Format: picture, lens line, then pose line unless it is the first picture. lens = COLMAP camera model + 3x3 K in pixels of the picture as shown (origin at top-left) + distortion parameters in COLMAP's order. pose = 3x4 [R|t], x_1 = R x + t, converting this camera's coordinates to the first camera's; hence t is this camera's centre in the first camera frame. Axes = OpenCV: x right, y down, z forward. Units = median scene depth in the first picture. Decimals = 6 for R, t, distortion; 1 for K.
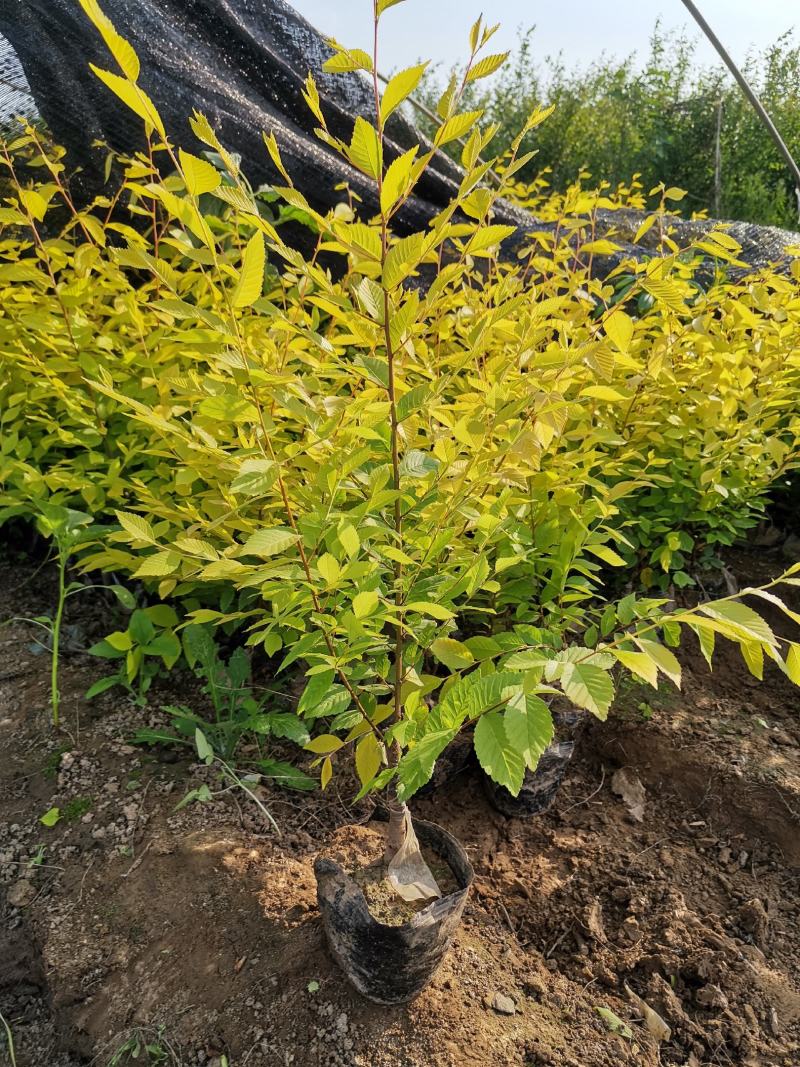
lens RADIAL K [[826.5, 0, 397.1], [0, 826.5, 534.2], [0, 0, 1]] dist [0.003762, -0.005993]
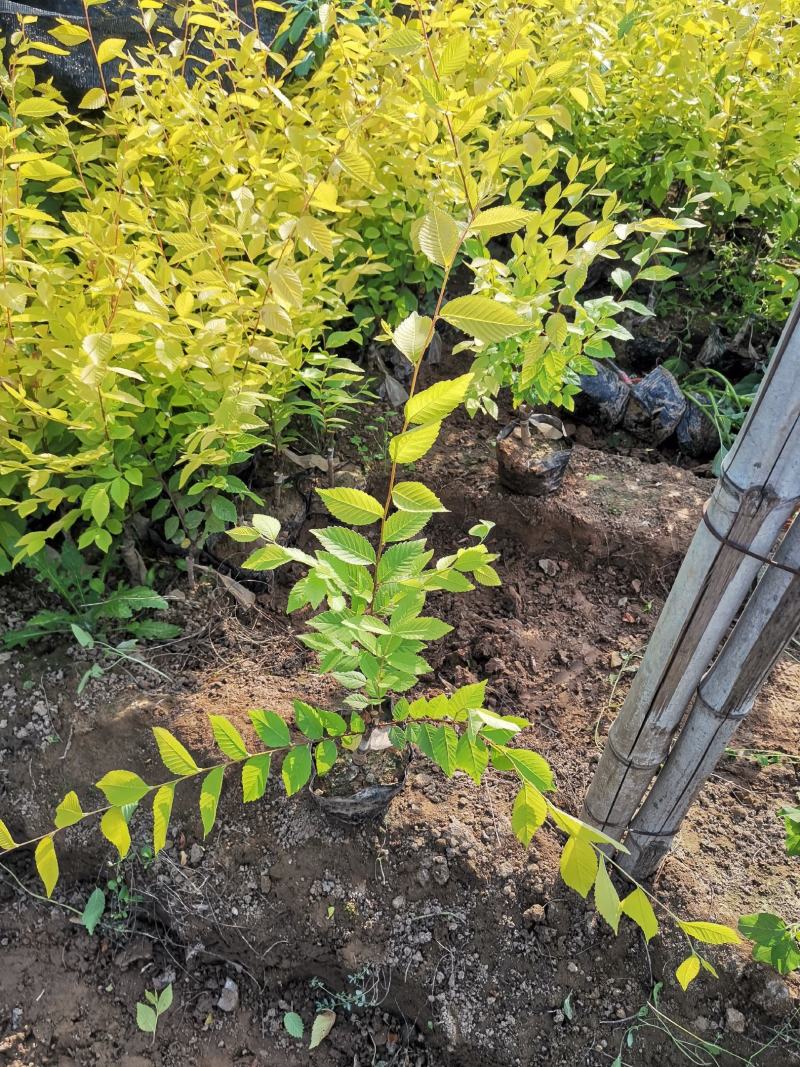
lens RADIAL K [[826.5, 0, 400.3], [0, 826.5, 531.9], [0, 0, 1]] dist [0.003762, -0.005993]
pose [[0.917342, -0.324179, 0.231066, -0.037210], [0.195447, 0.872399, 0.448019, -0.328181], [-0.346820, -0.365825, 0.863648, -0.126275]]
